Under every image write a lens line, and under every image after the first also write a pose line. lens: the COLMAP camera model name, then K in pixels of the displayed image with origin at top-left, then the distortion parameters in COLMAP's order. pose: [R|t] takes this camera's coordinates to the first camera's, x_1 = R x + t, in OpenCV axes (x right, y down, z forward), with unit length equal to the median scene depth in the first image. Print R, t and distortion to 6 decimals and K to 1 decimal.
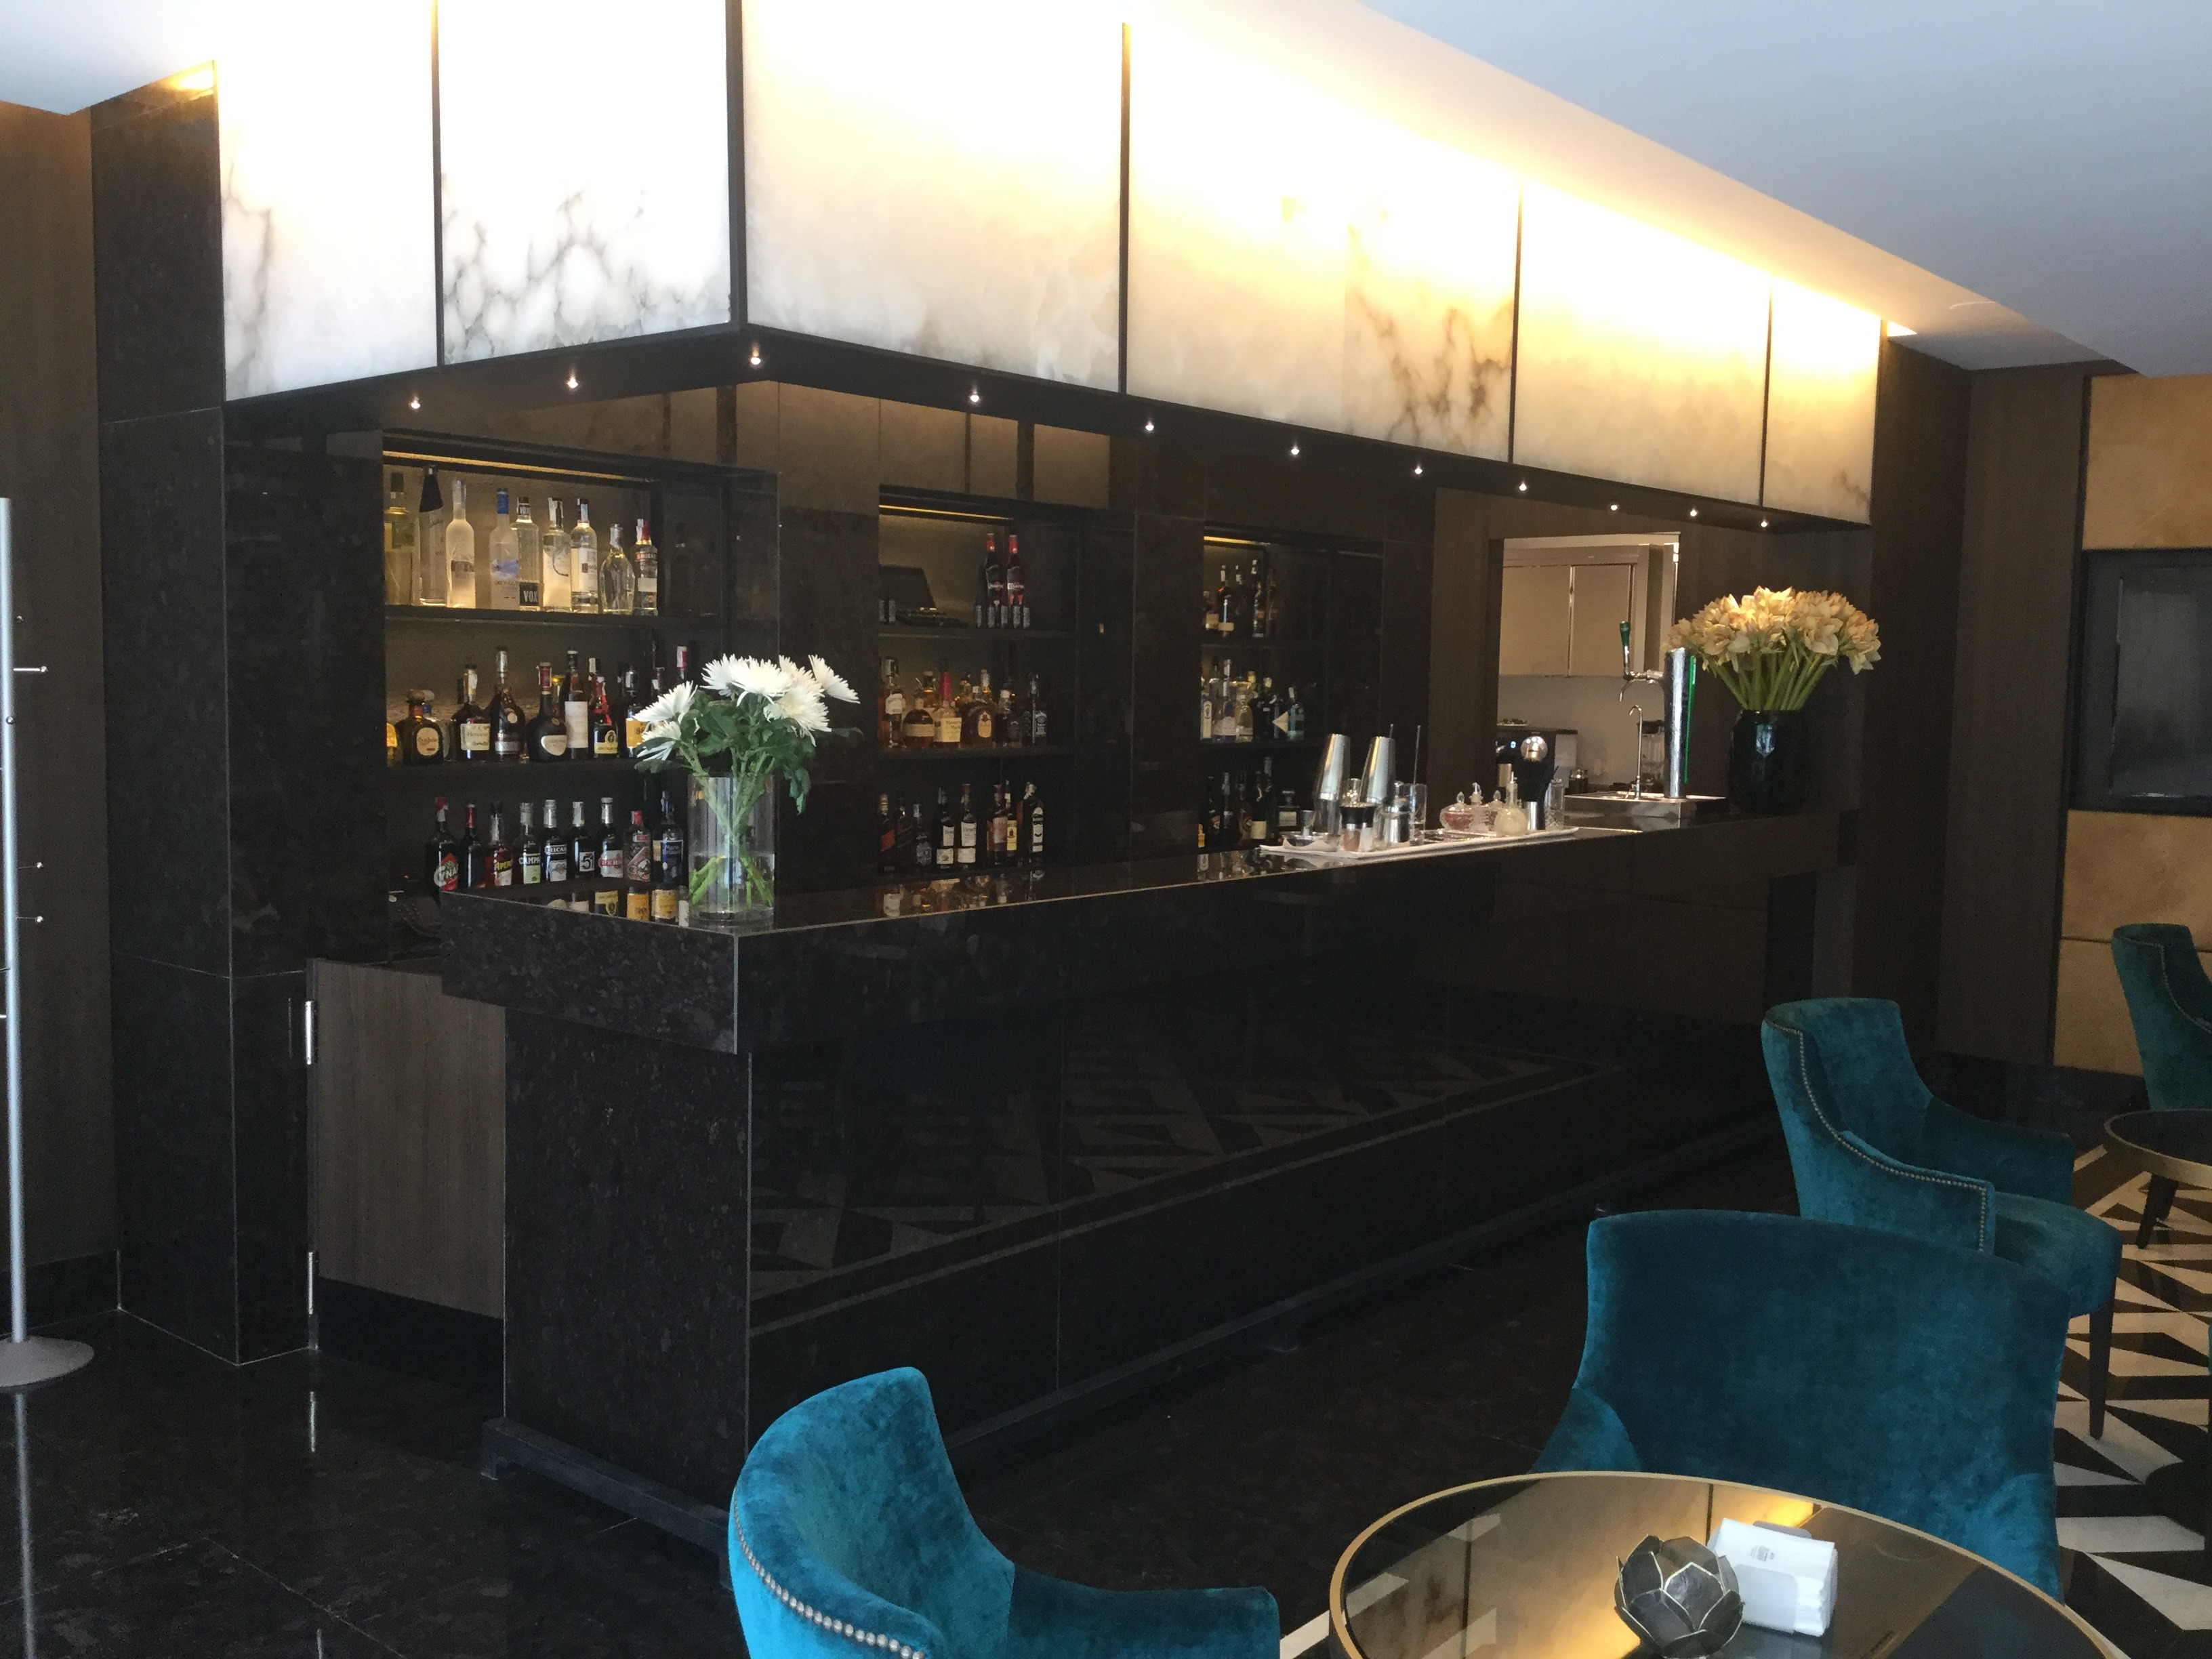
lens RADIAL K [[1997.3, 0, 1106.0], [0, 1997.3, 829.5], [0, 0, 1]] dist [0.108382, -0.195324]
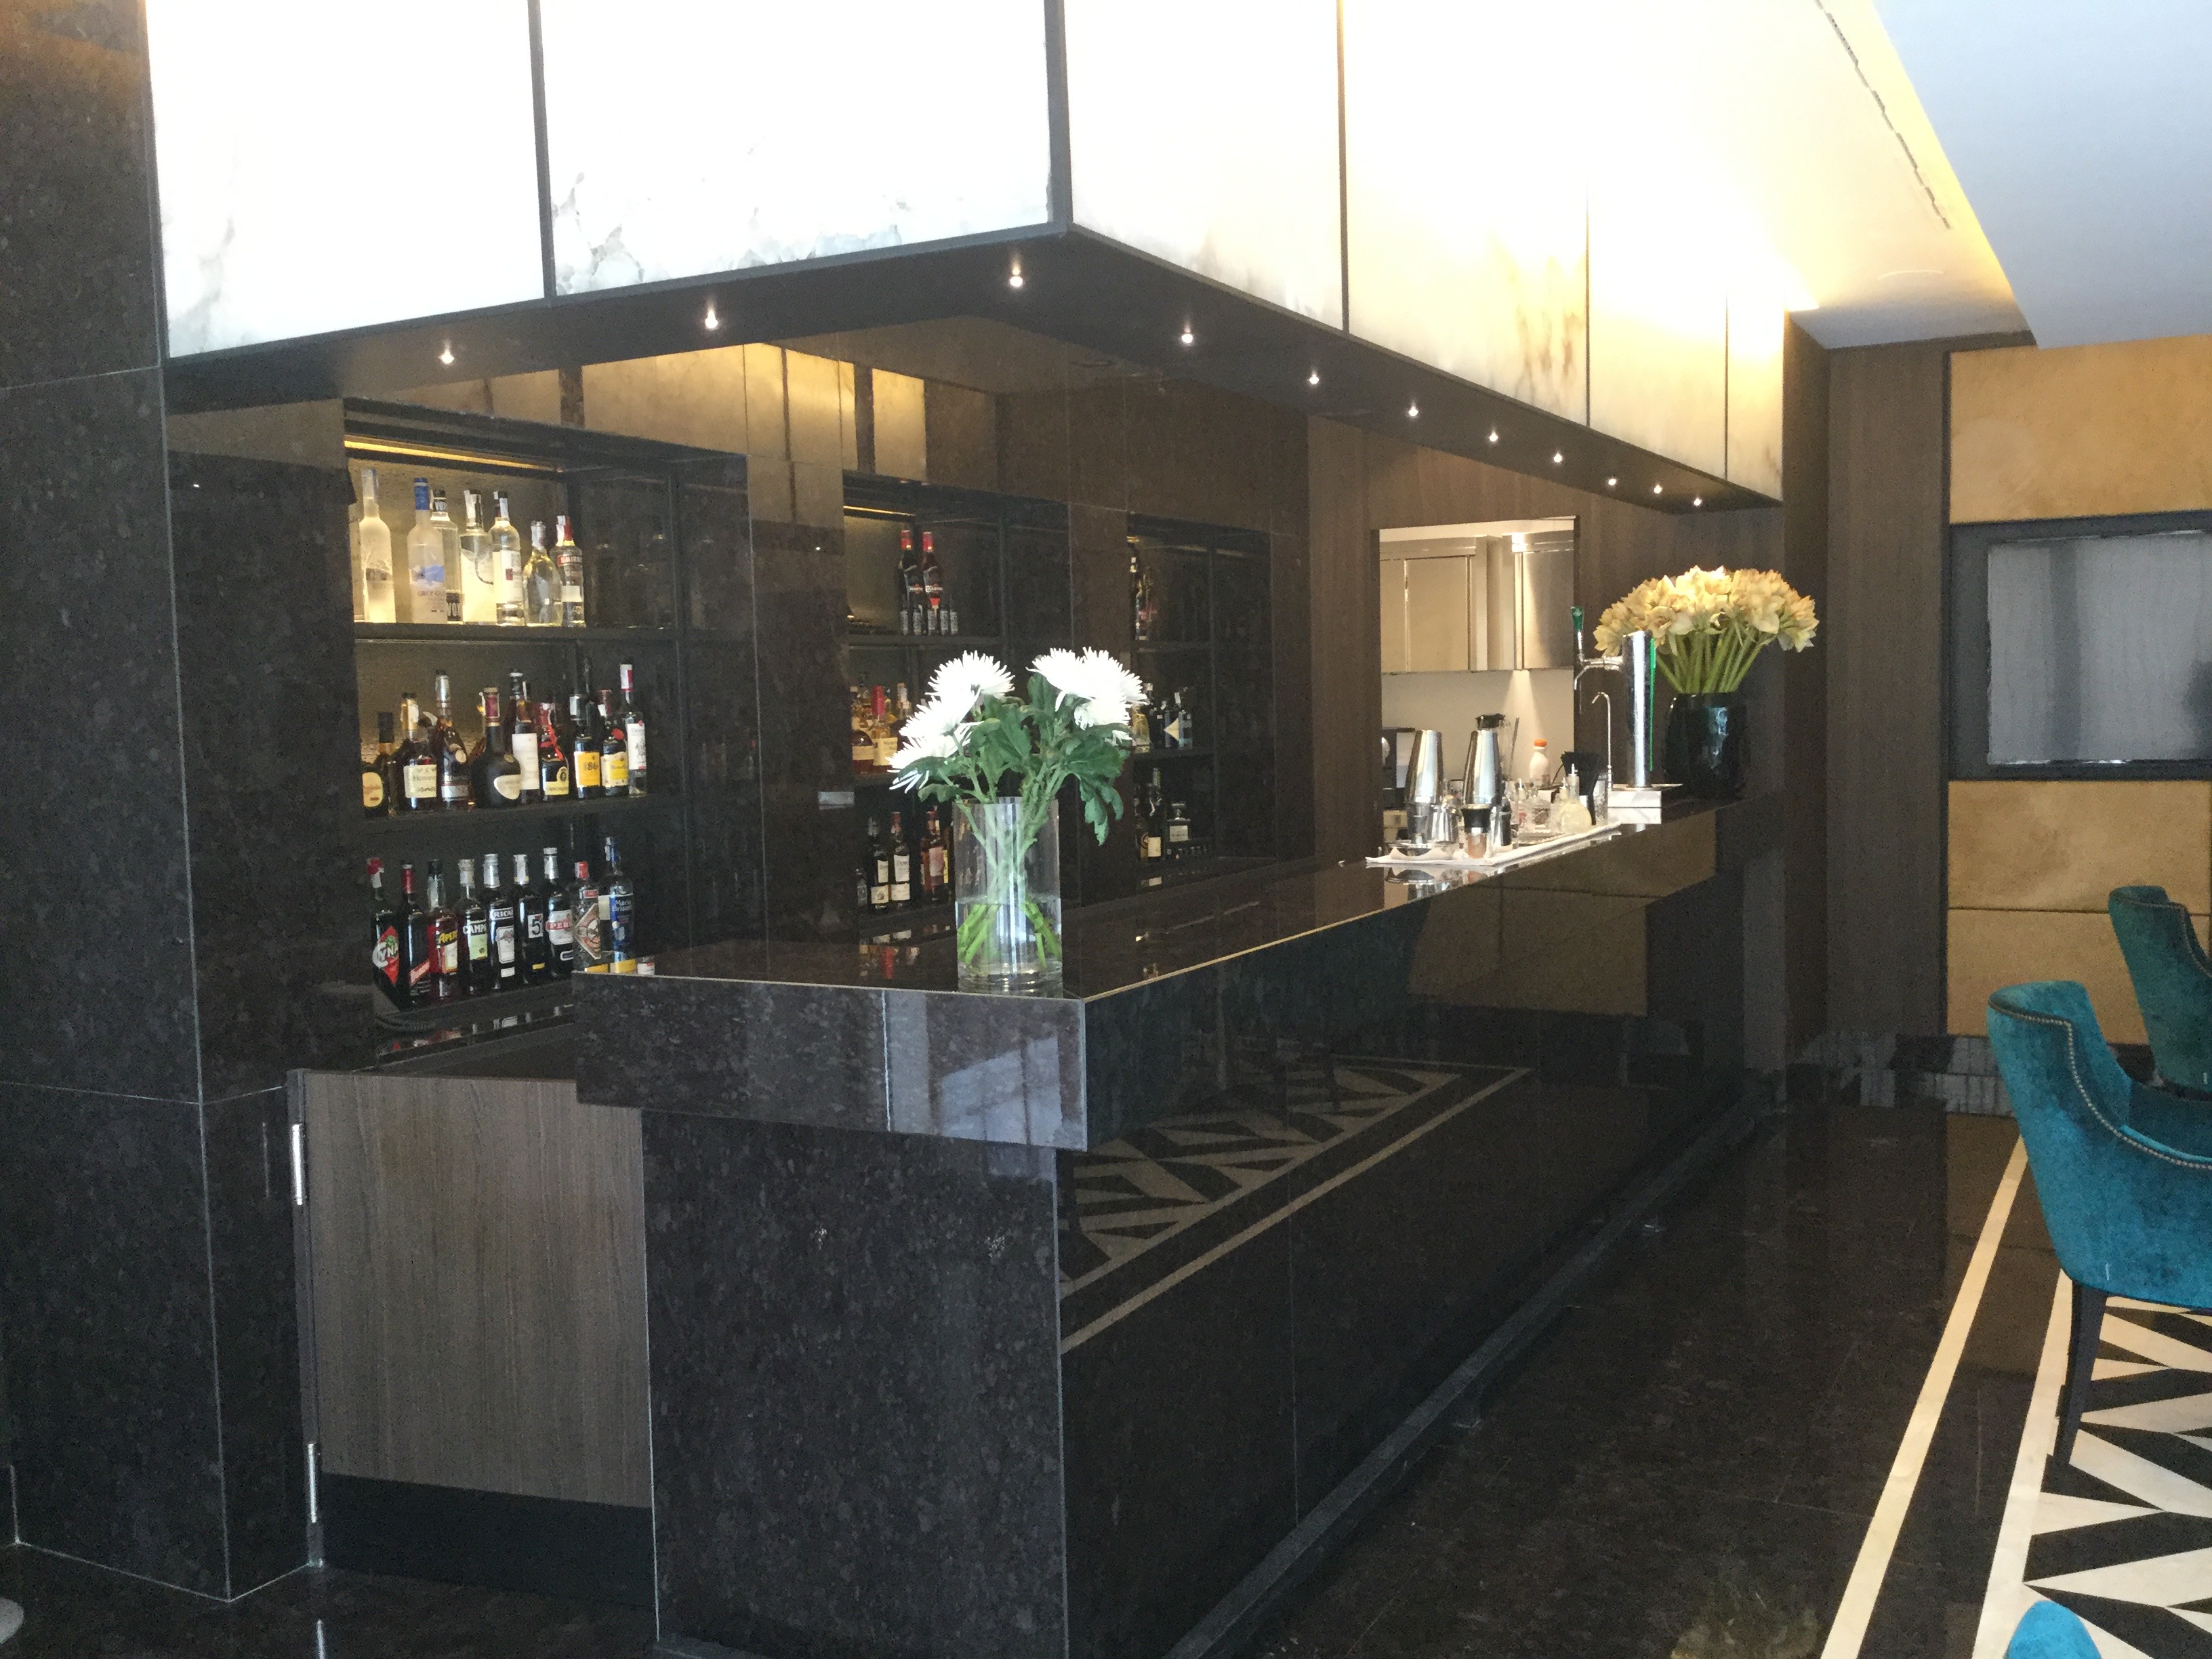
lens RADIAL K [[1997.3, 0, 1106.0], [0, 1997.3, 829.5], [0, 0, 1]] dist [0.108382, -0.195324]
pose [[0.976302, -0.055037, 0.209299, -0.202488], [0.057487, 0.998330, -0.005632, -0.005617], [-0.208639, 0.017530, 0.977836, 0.136534]]
